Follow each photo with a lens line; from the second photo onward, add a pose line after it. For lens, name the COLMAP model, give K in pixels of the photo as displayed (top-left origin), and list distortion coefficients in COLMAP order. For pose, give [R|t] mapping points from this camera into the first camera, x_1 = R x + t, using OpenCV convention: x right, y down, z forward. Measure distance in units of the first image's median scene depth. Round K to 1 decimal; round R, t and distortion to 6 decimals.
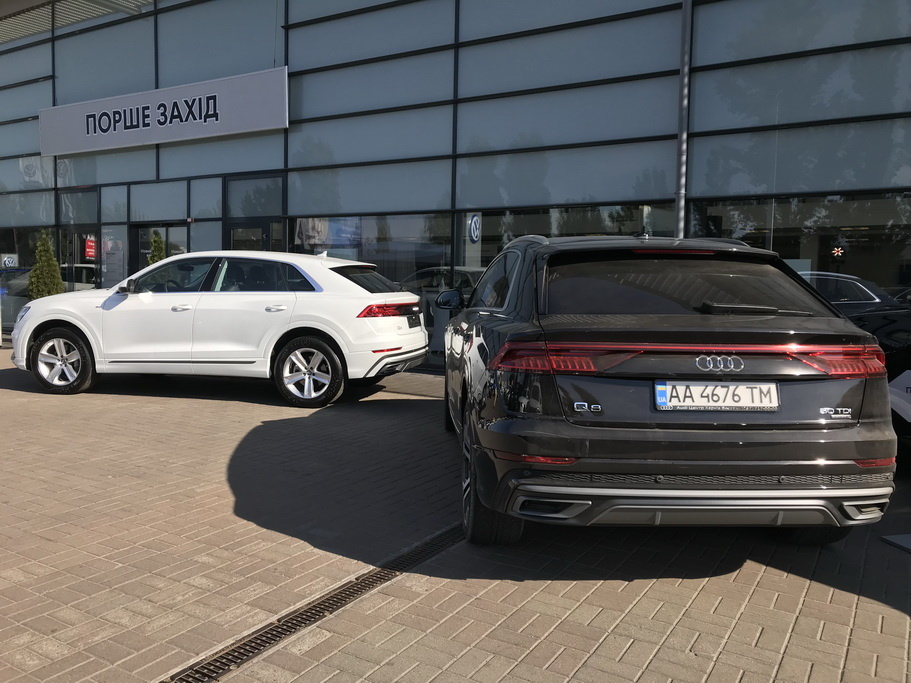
lens RADIAL K [[745.5, 0, 455.5], [0, 745.5, 341.5], [0, 0, 1]] dist [0.022034, -0.000765]
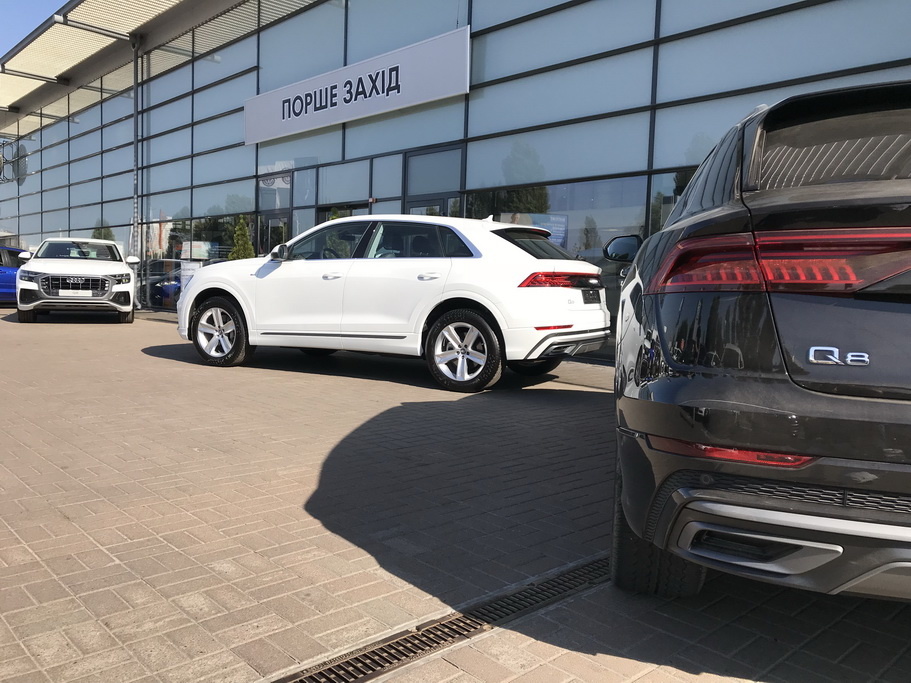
lens RADIAL K [[745.5, 0, 455.5], [0, 745.5, 341.5], [0, 0, 1]] dist [0.022034, -0.000765]
pose [[0.962880, 0.032766, -0.267933, 0.023805], [-0.035064, 0.999378, -0.003797, 0.032818], [0.267642, 0.013051, 0.963430, 0.166281]]
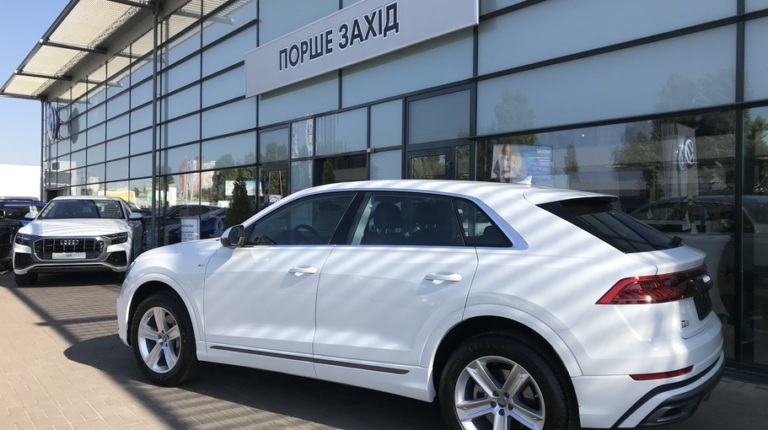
lens RADIAL K [[627.4, 0, 384.0], [0, 627.4, 215.0], [0, 0, 1]] dist [0.041714, -0.004035]
pose [[0.928011, -0.008216, -0.372462, -0.101651], [-0.018751, 0.997460, -0.068722, -0.056831], [0.372080, 0.070758, 0.925500, 0.525252]]
